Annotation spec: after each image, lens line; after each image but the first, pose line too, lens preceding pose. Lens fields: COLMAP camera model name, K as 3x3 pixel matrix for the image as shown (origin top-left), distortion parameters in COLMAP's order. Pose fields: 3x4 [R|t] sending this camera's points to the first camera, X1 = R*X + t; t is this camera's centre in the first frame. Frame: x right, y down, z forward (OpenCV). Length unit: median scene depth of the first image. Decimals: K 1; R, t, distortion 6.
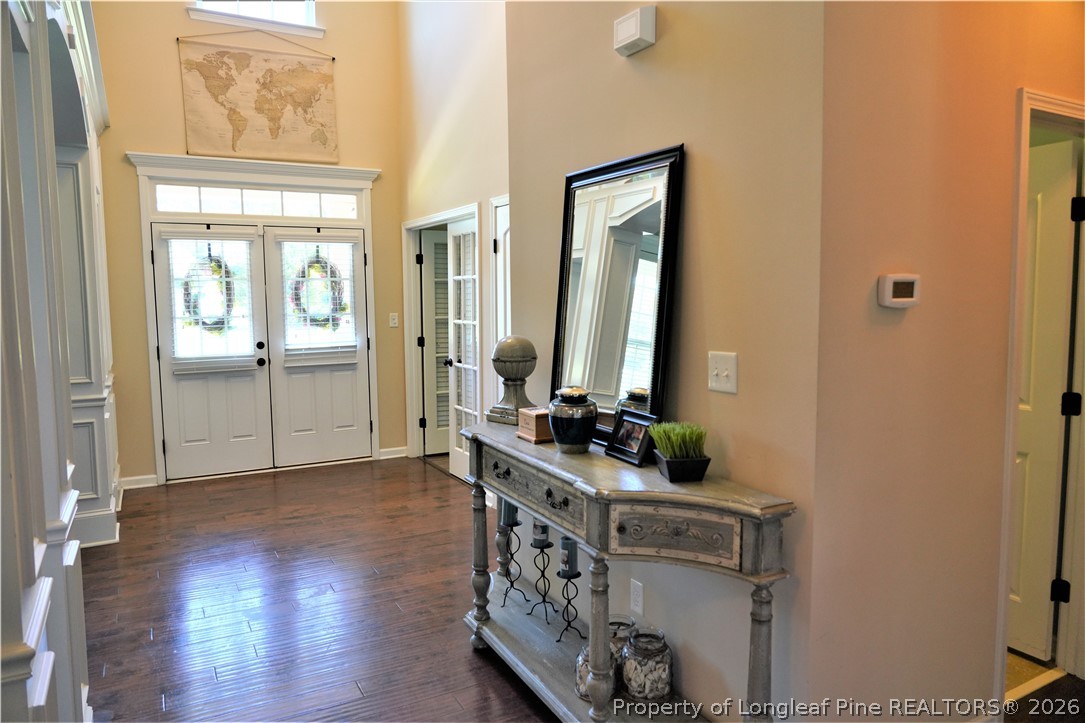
lens RADIAL K [[725.1, 0, 542.5], [0, 725.1, 361.5], [0, 0, 1]] dist [-0.029281, 0.001084]
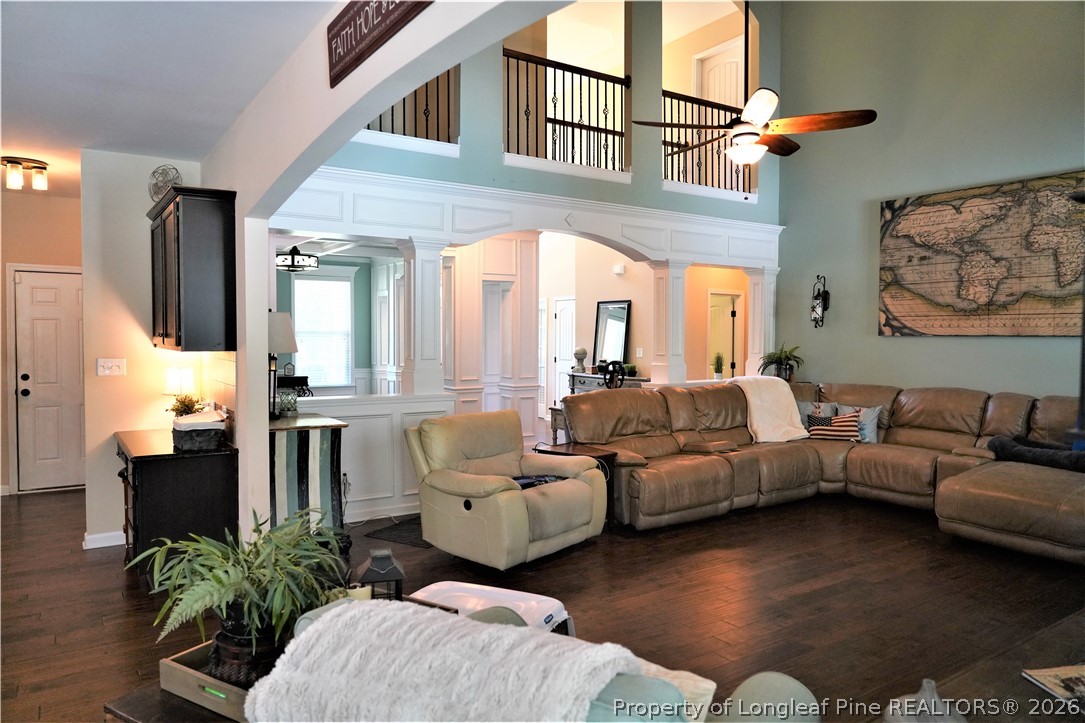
lens RADIAL K [[725.1, 0, 542.5], [0, 725.1, 361.5], [0, 0, 1]] dist [-0.029281, 0.001084]
pose [[0.997812, 0.008290, 0.065597, -0.449209], [-0.004583, 0.998394, -0.056461, 0.230648], [-0.065960, 0.056037, 0.996248, -2.394210]]
